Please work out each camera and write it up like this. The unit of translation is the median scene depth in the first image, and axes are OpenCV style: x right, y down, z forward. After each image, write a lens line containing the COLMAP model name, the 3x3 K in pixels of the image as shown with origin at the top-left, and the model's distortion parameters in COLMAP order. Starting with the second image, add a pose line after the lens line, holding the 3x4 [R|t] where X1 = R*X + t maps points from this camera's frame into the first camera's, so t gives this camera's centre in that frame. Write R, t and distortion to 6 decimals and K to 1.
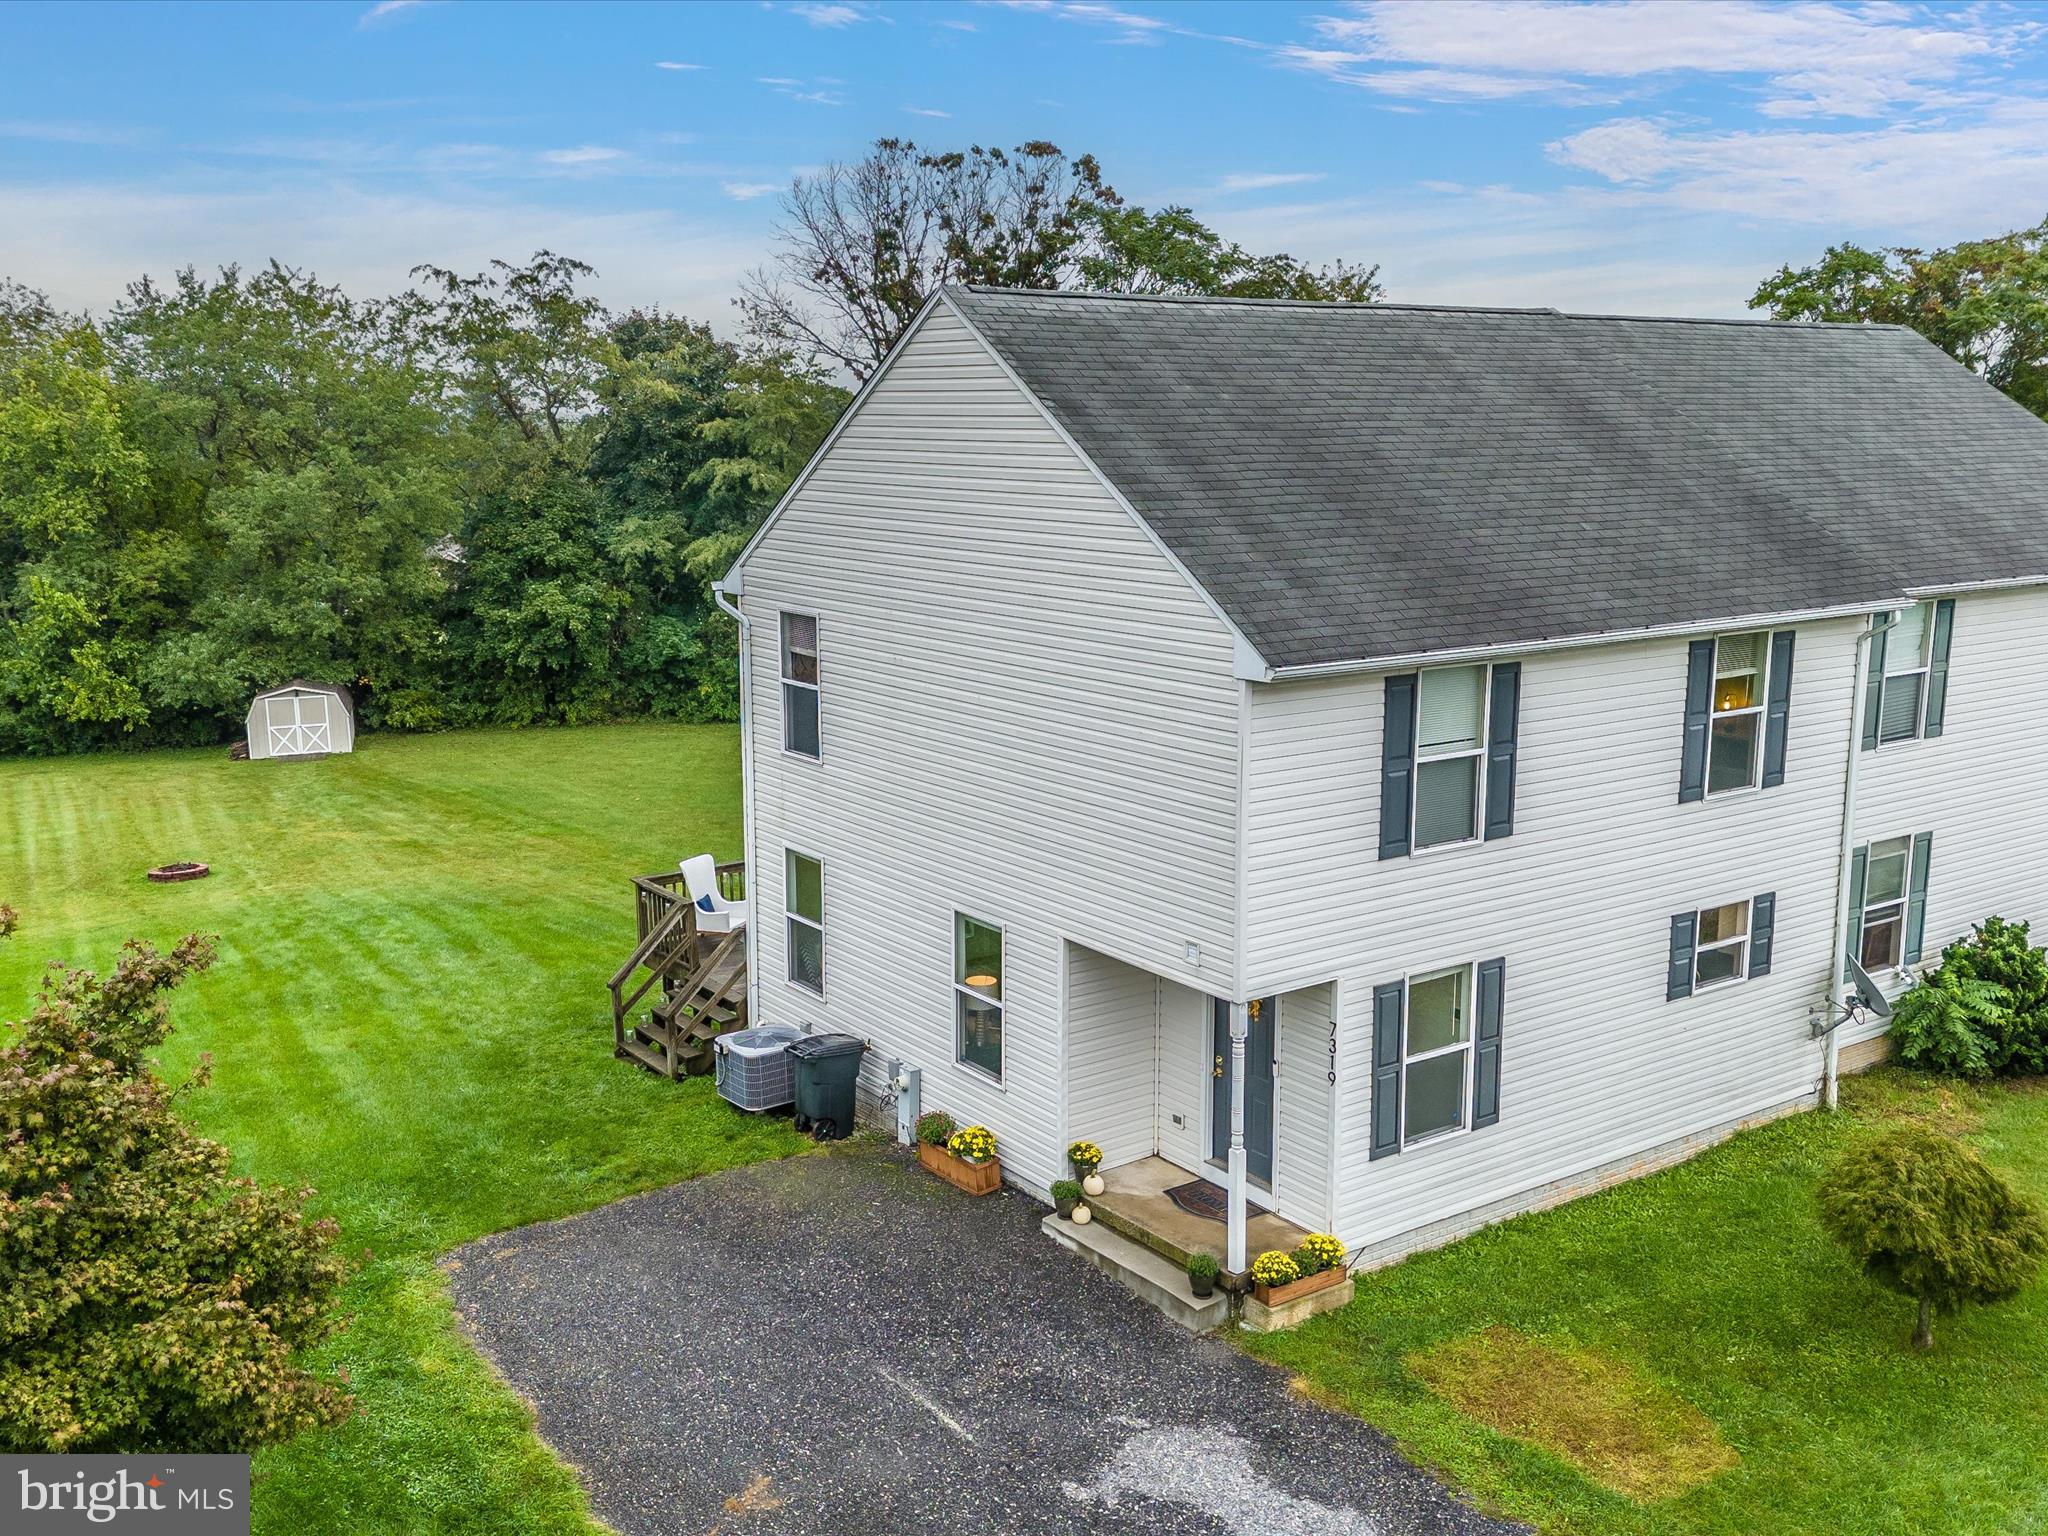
lens RADIAL K [[1825.7, 0, 1024.0], [0, 1825.7, 768.0], [0, 0, 1]] dist [0.146220, -0.196076]
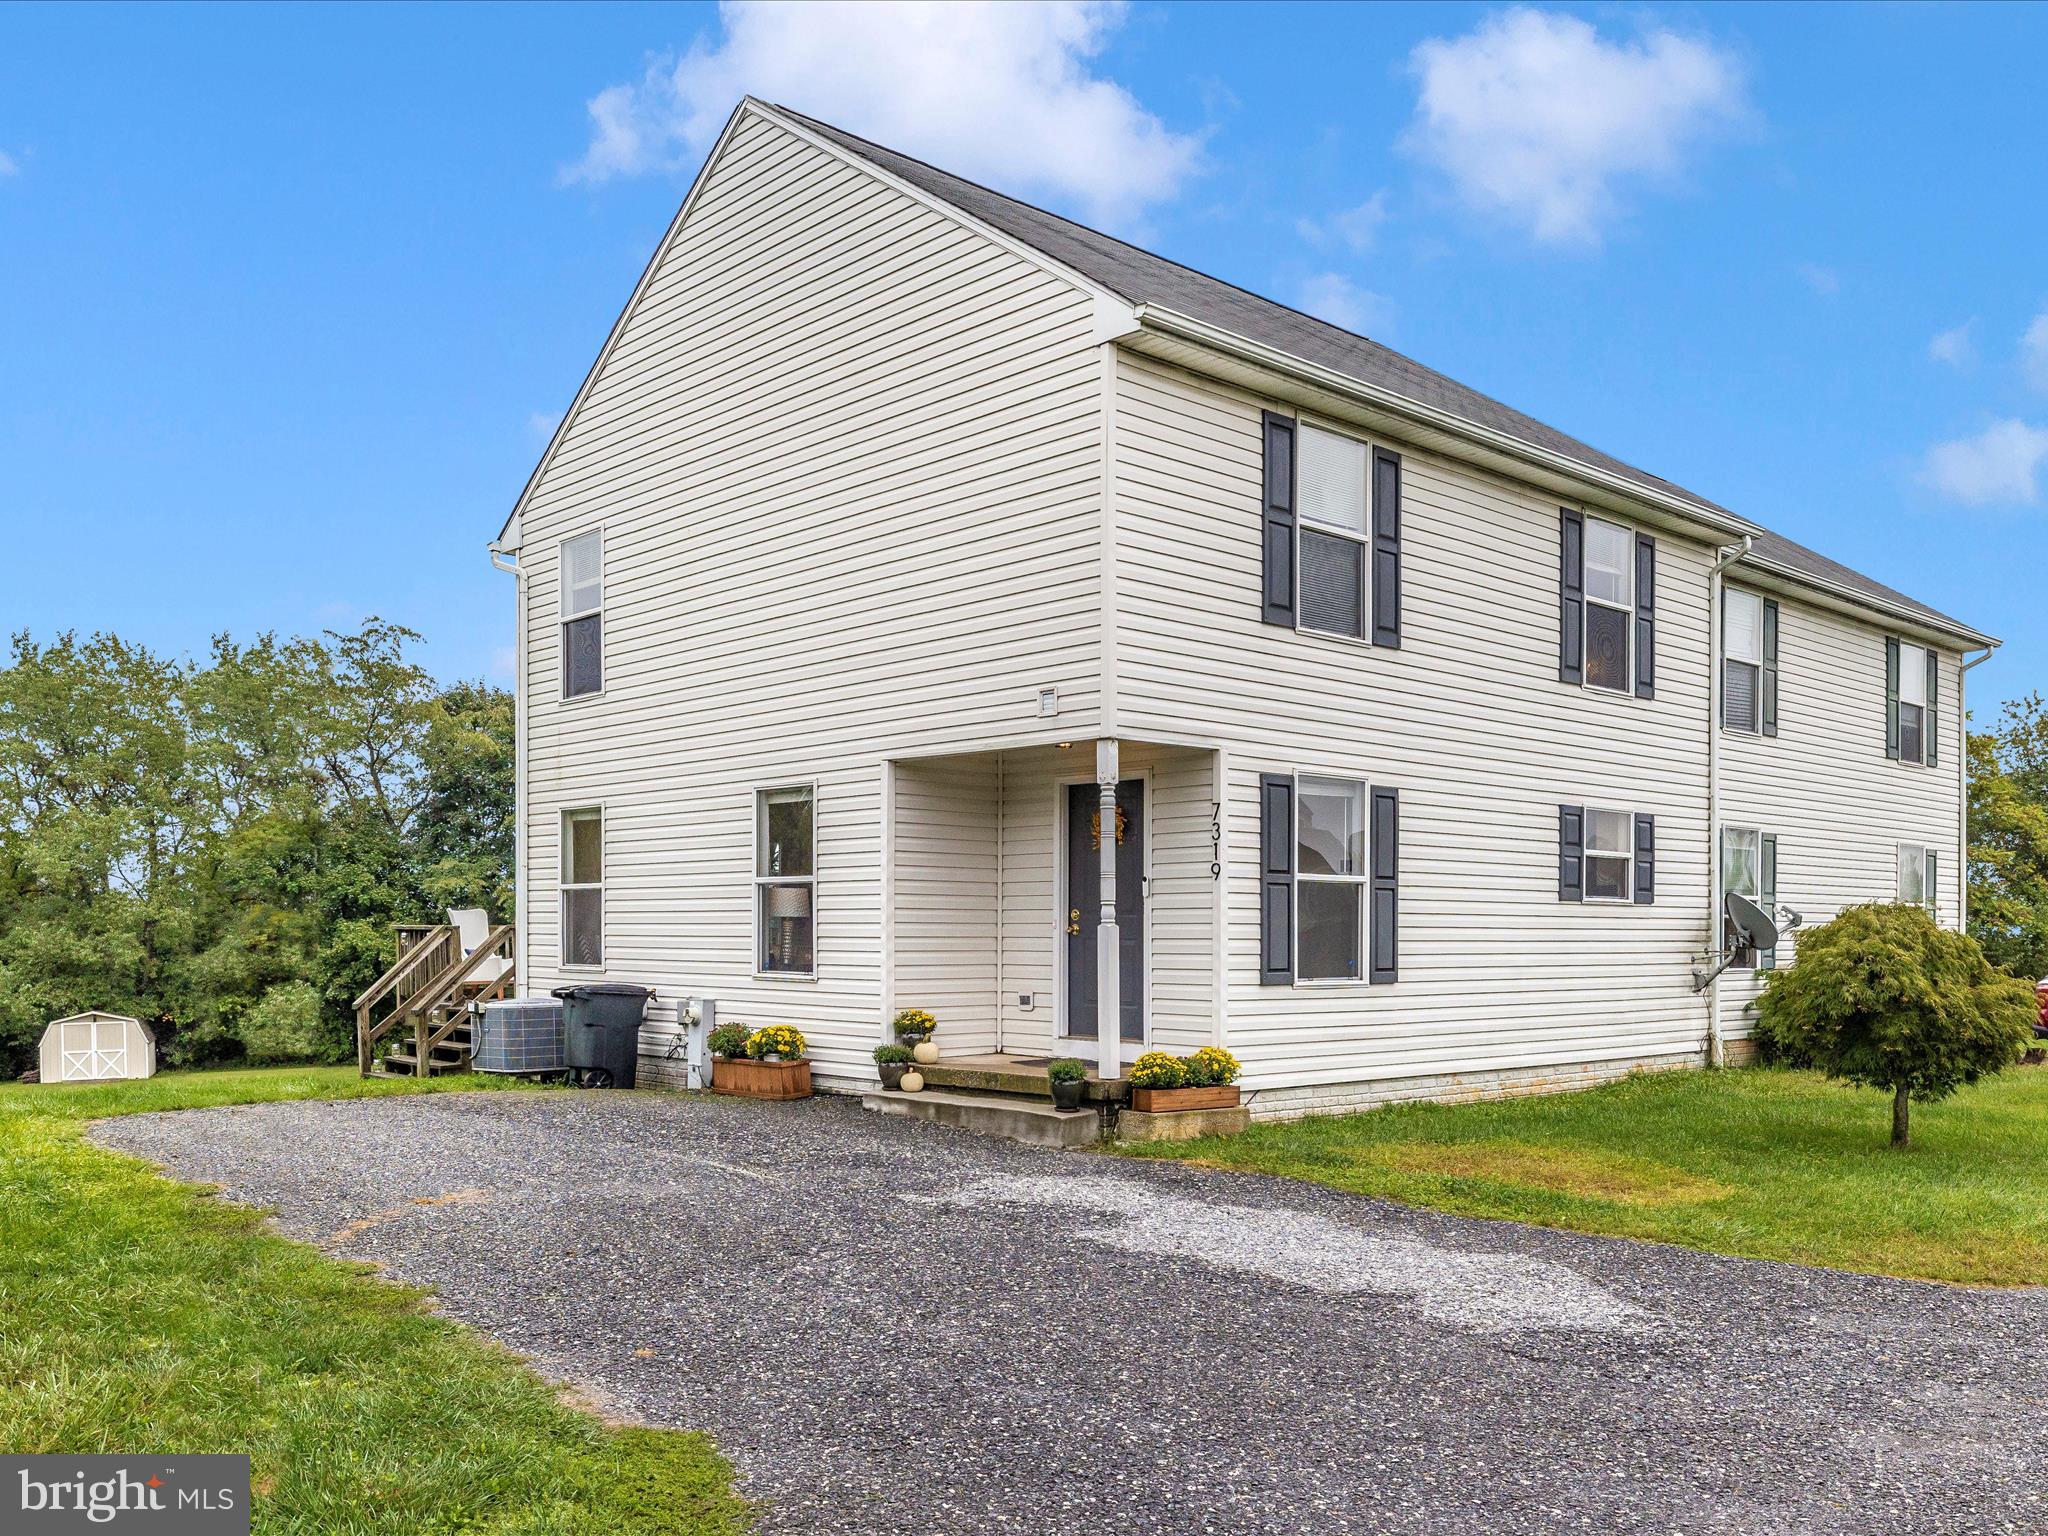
lens RADIAL K [[1711.2, 0, 1027.8], [0, 1711.2, 928.2], [0, 0, 1]] dist [-0.010119, -0.009392]
pose [[0.993655, -0.000442, 0.112472, -0.002166], [0.017514, 0.988402, -0.150845, 0.224373], [-0.111101, 0.151858, 0.982138, 0.188126]]
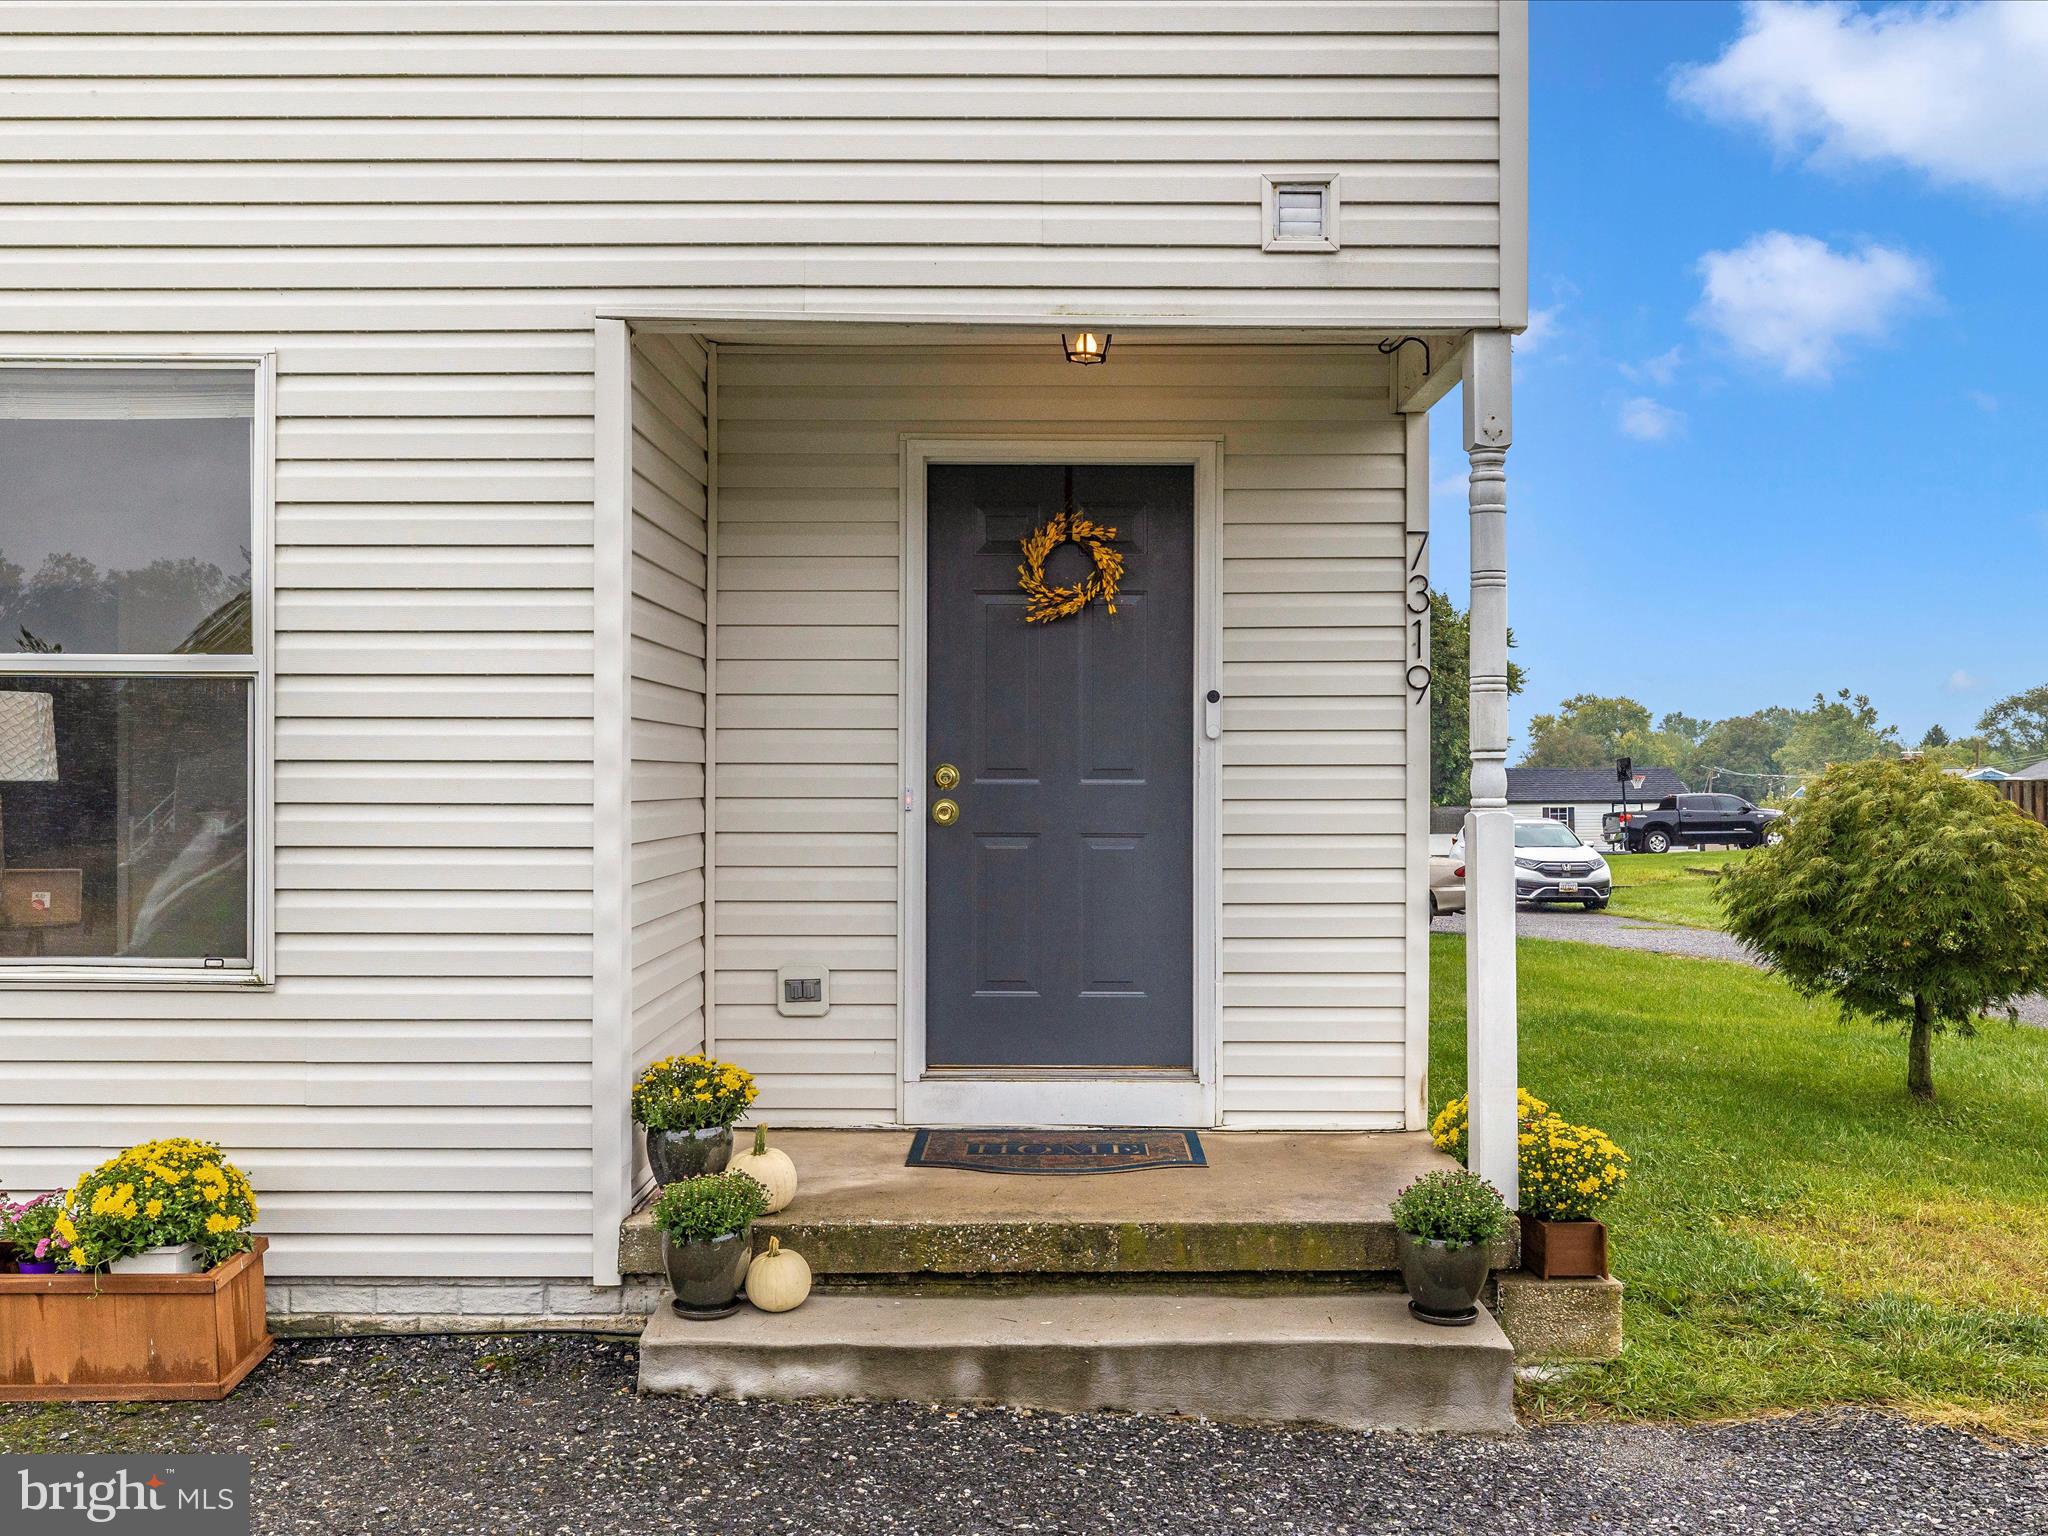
lens RADIAL K [[1860.2, 0, 1025.2], [0, 1860.2, 740.9], [0, 0, 1]] dist [-0.000599, -0.004305]
pose [[0.598711, 0.011895, 0.800877, -0.129875], [0.119114, 0.987449, -0.103711, 0.152296], [-0.792059, 0.157489, 0.589780, 0.614738]]
